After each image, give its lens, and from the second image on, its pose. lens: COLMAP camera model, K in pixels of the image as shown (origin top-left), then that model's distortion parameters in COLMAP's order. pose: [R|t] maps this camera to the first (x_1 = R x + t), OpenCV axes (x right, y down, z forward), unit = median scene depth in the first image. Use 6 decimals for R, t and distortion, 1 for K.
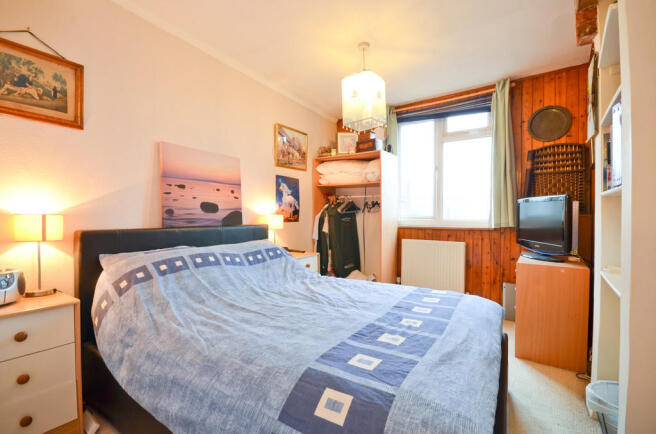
lens RADIAL K [[298.1, 0, 327.7], [0, 298.1, 214.1], [0, 0, 1]] dist [-0.006365, -0.001161]
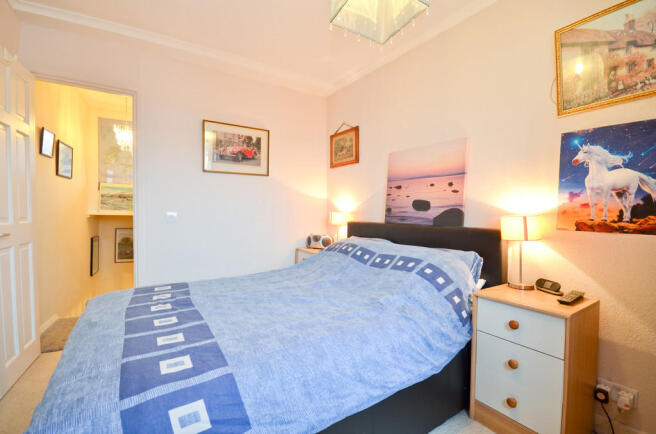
lens RADIAL K [[298.1, 0, 329.4], [0, 298.1, 217.1], [0, 0, 1]] dist [-0.006365, -0.001161]
pose [[-0.428068, 0.001104, -0.903746, 0.568129], [-0.018689, 0.999775, 0.010073, 0.010638], [0.903553, 0.021201, -0.427951, 1.122597]]
